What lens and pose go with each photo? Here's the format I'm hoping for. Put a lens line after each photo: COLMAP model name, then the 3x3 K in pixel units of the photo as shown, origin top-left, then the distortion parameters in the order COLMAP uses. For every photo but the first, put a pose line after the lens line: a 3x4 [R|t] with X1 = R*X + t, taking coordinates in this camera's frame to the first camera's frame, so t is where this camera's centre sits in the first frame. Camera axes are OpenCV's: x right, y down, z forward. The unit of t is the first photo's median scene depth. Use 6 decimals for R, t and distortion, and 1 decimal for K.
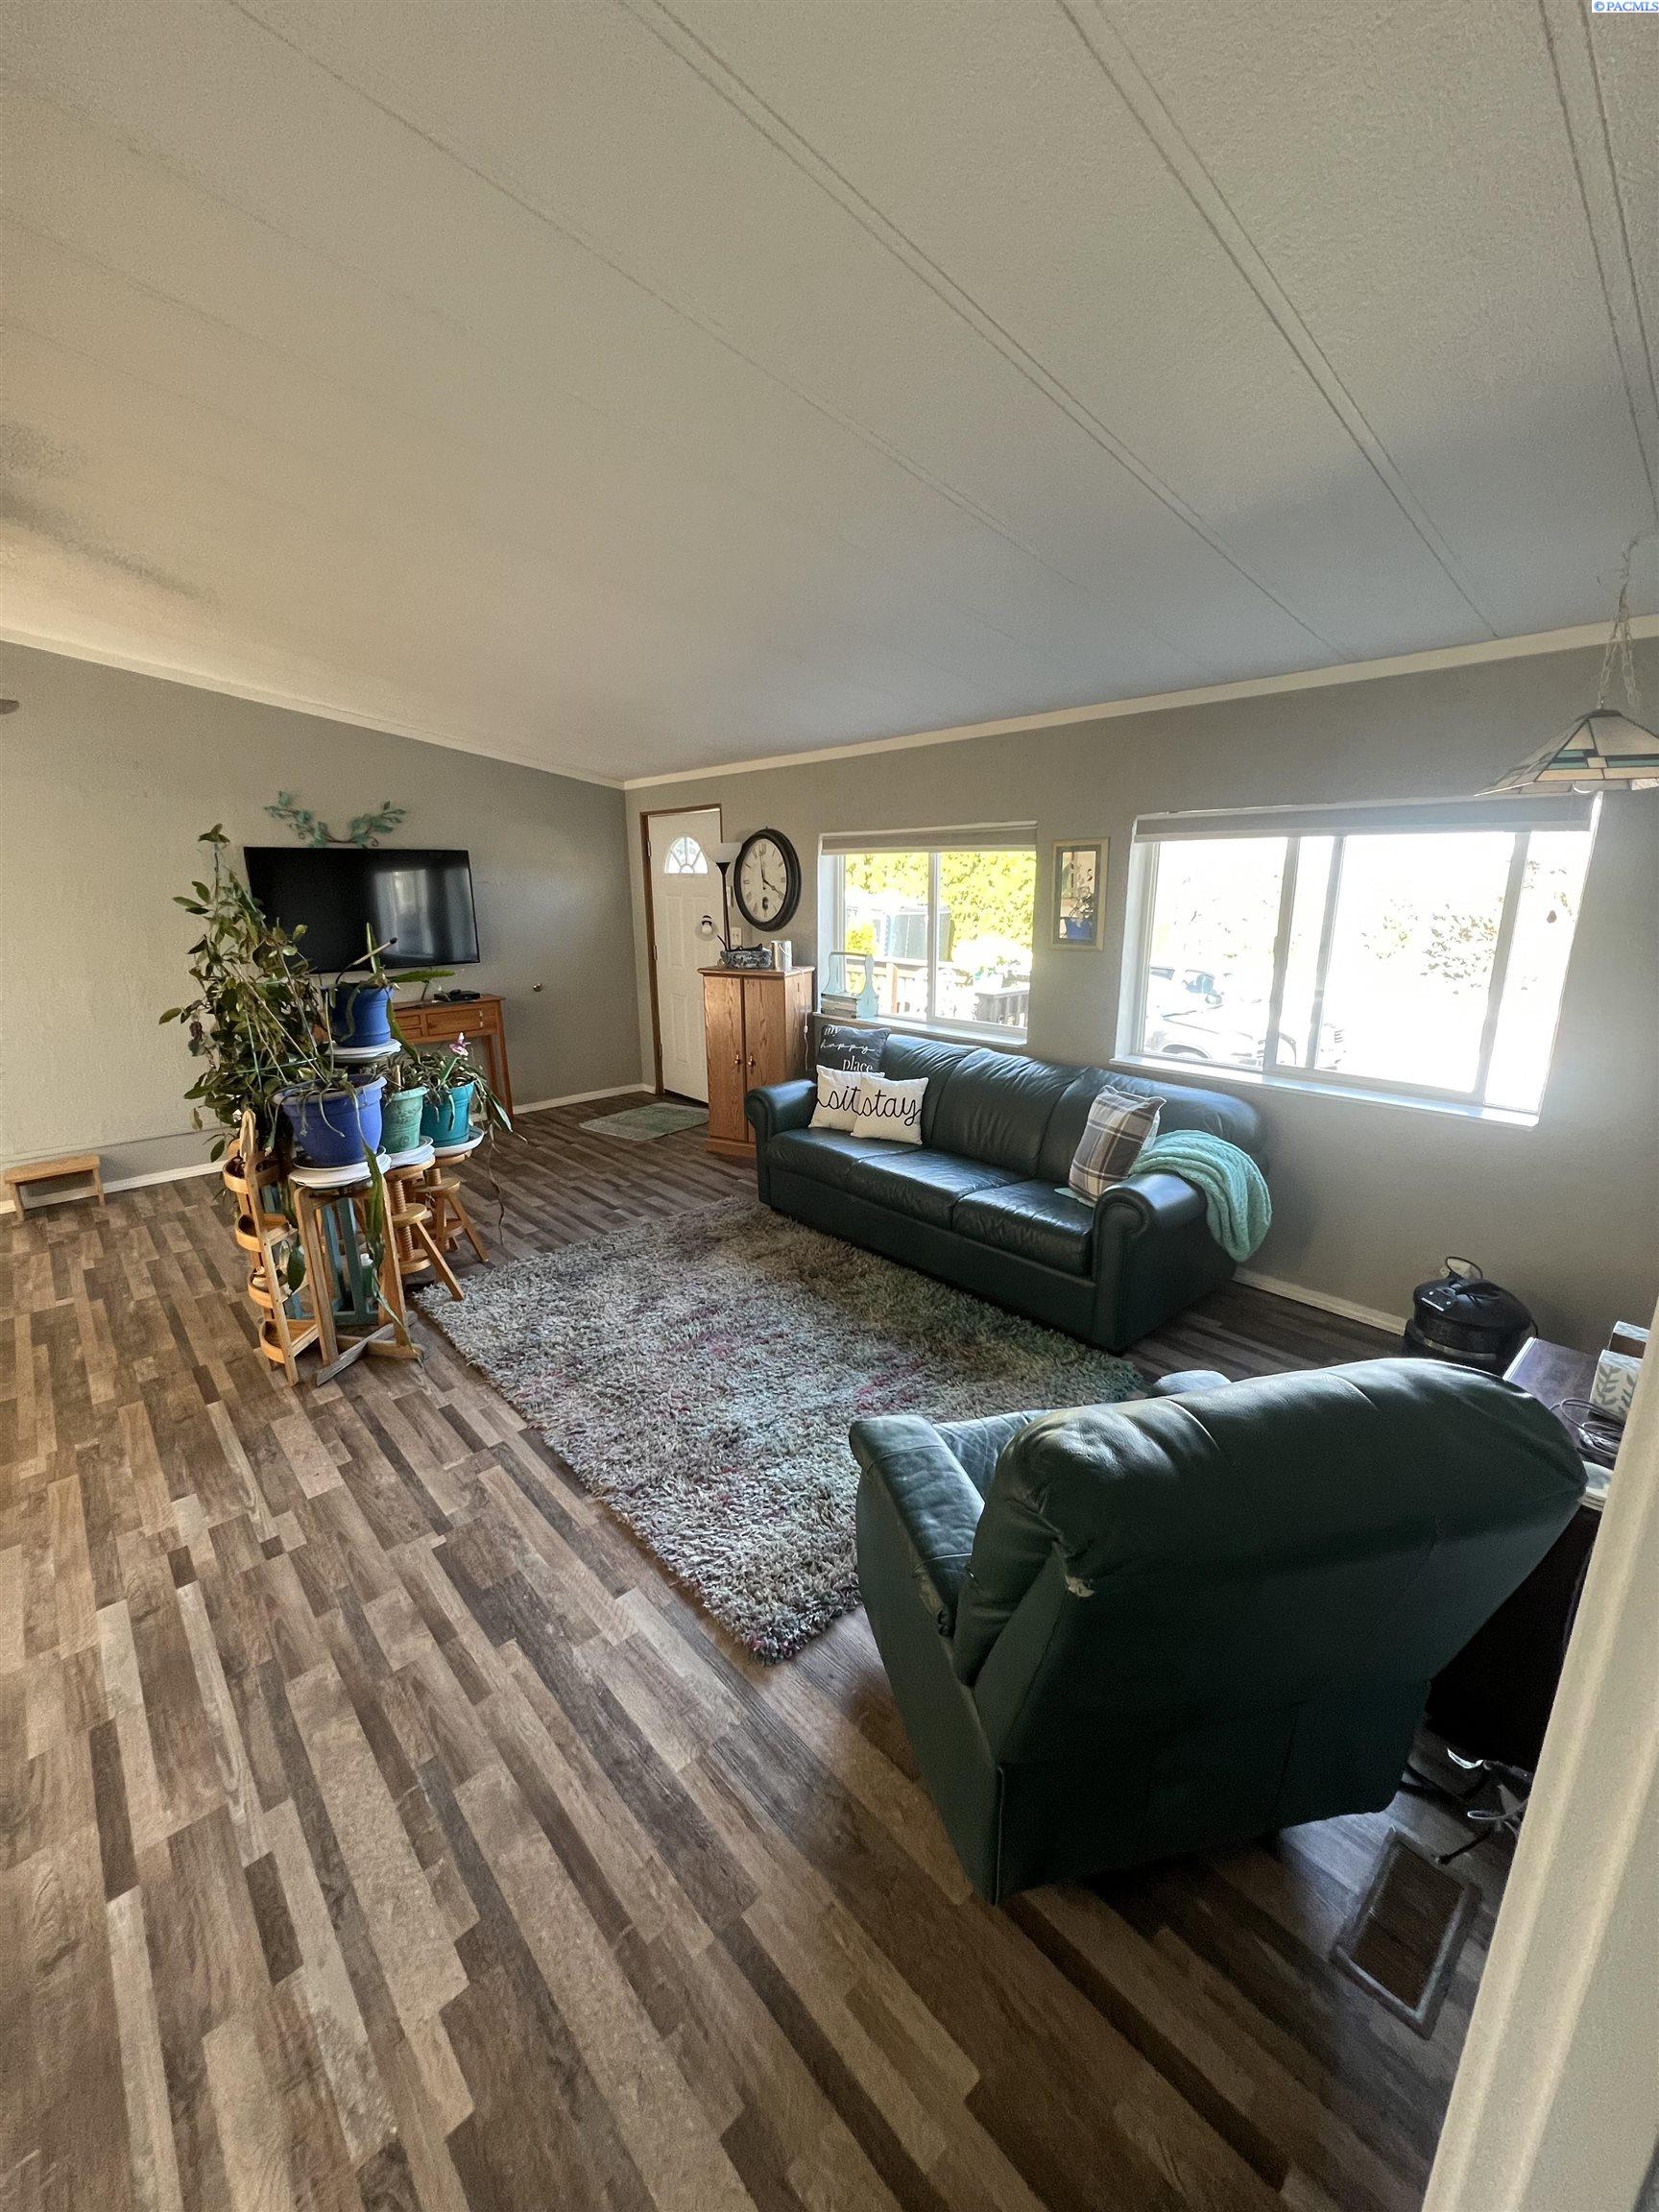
lens RADIAL K [[879.3, 0, 835.2], [0, 879.3, 1103.7], [0, 0, 1]] dist [-0.001631, -0.000156]
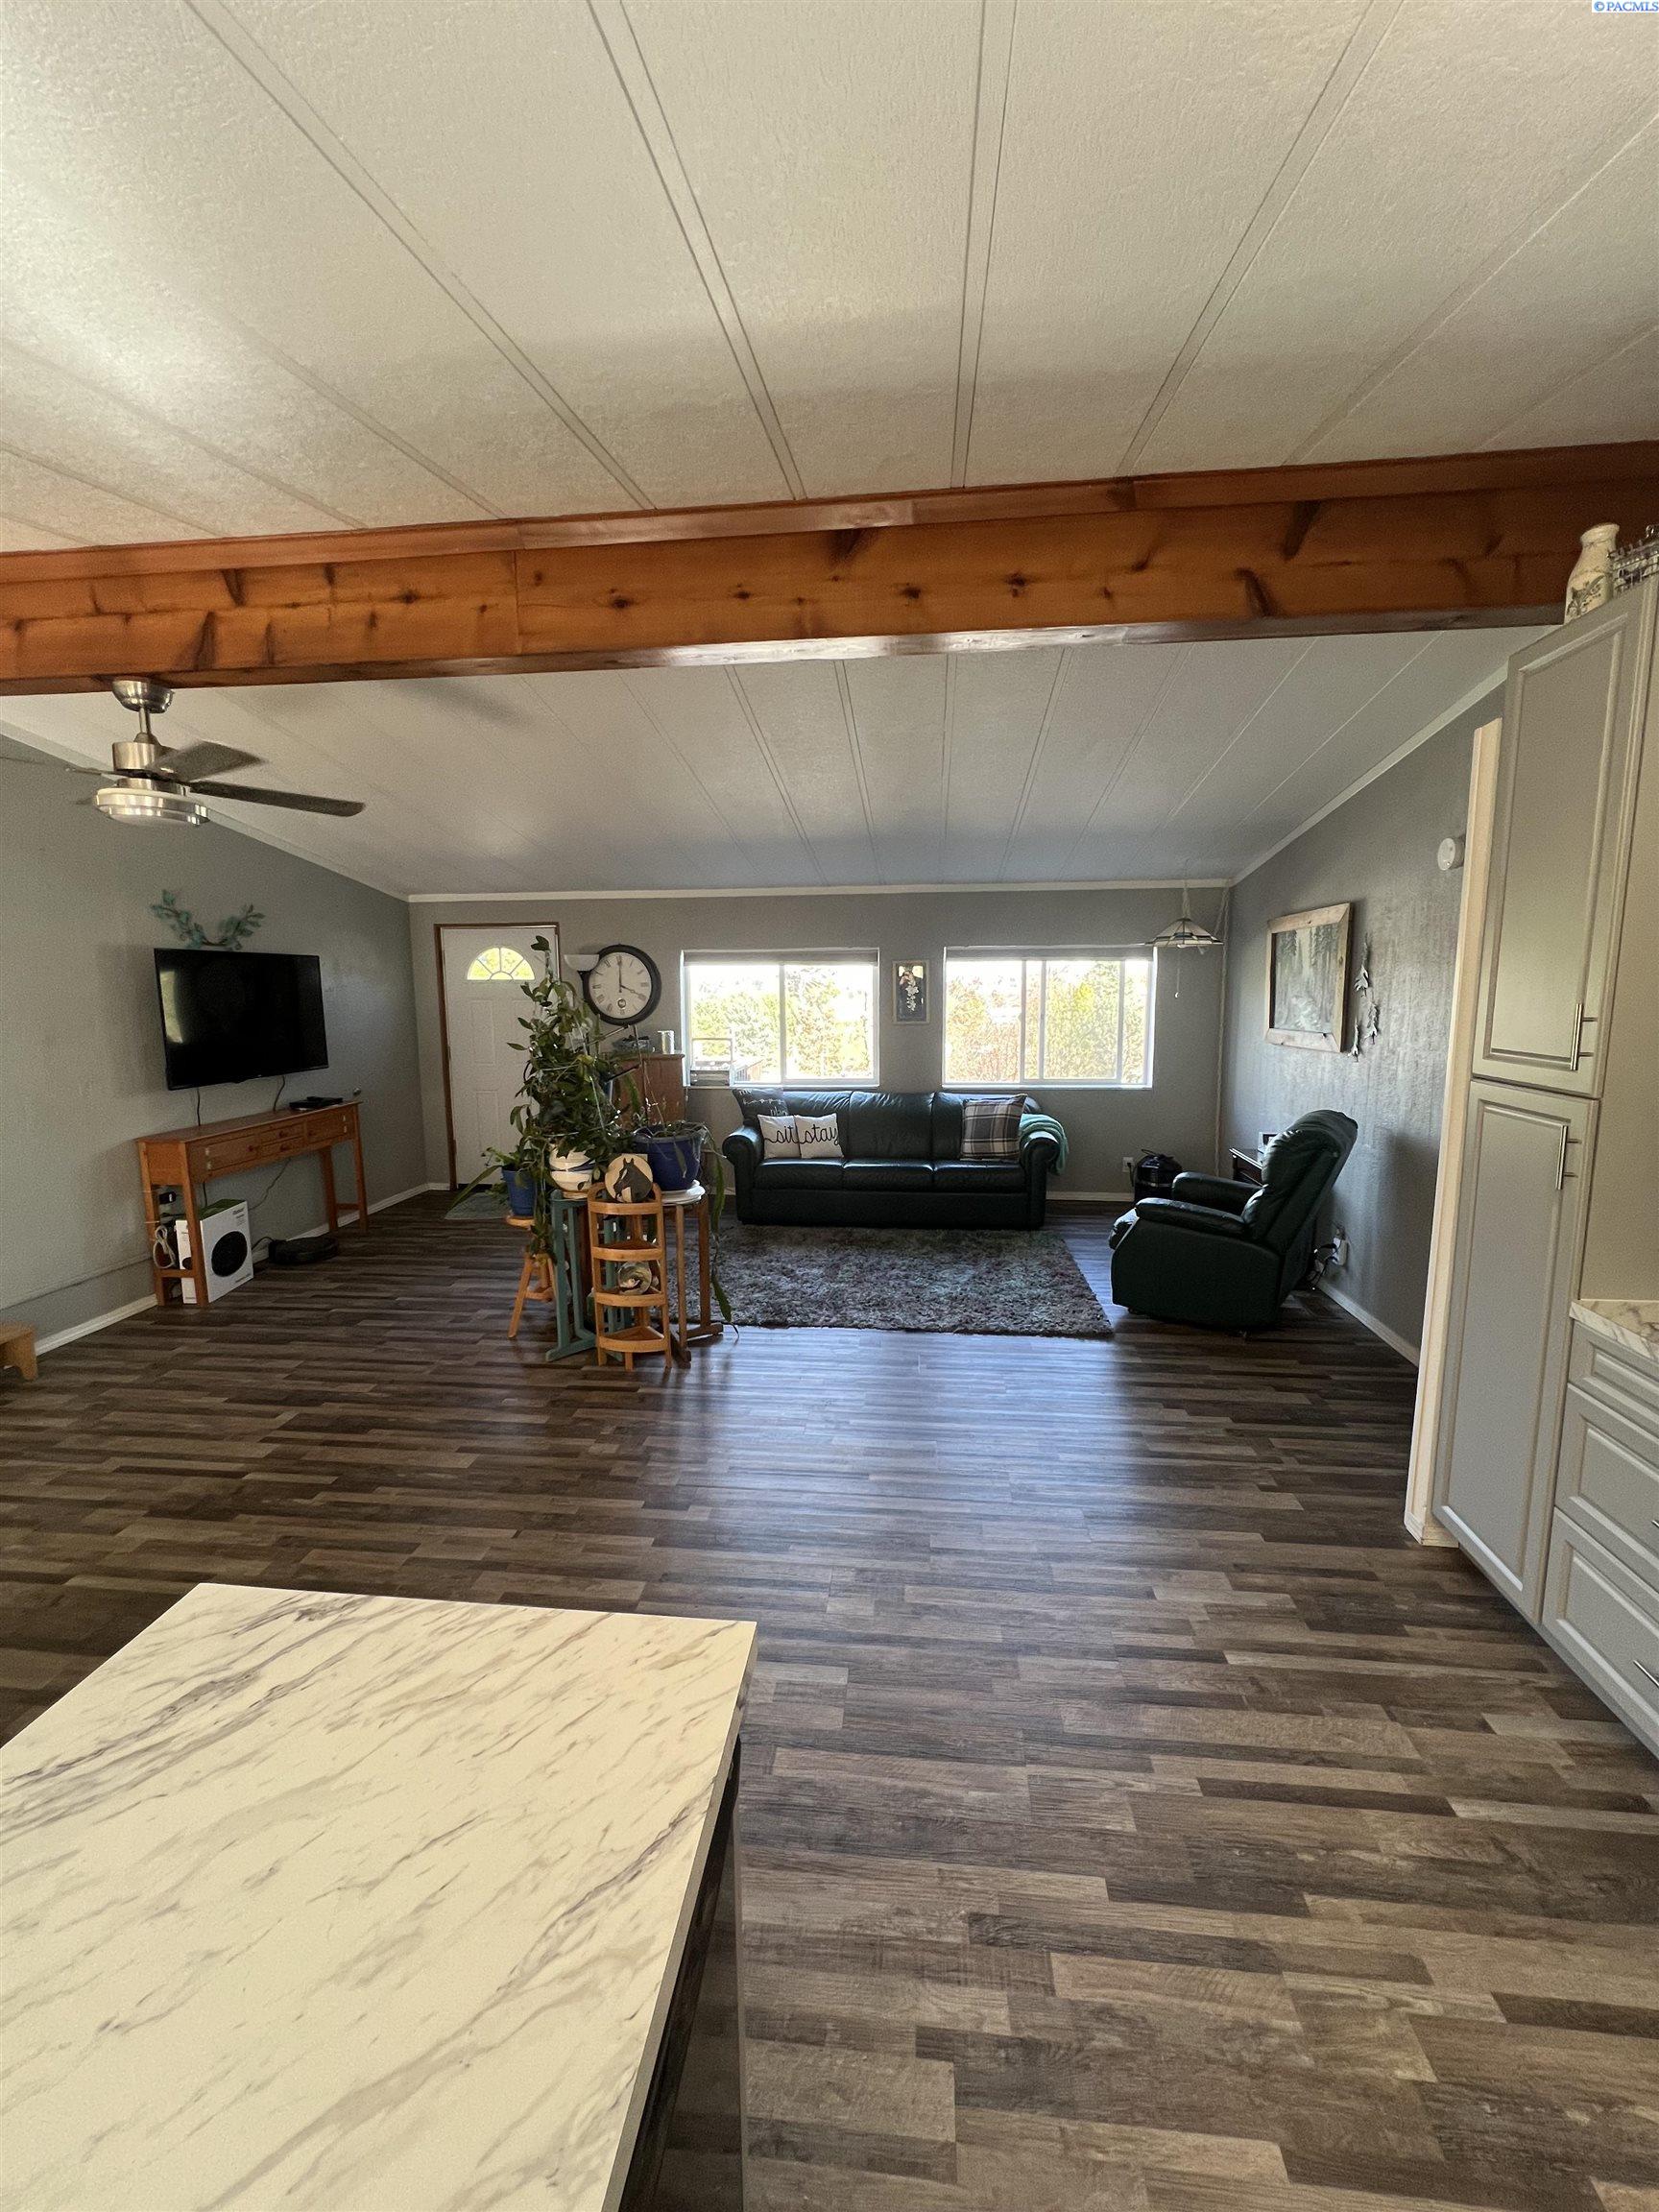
lens RADIAL K [[879.3, 0, 835.2], [0, 879.3, 1103.7], [0, 0, 1]] dist [-0.001631, -0.000156]
pose [[0.751151, -0.089936, 0.653975, -0.748933], [0.168916, 0.983880, -0.058710, 0.036602], [-0.638153, 0.154567, 0.754234, -0.105253]]
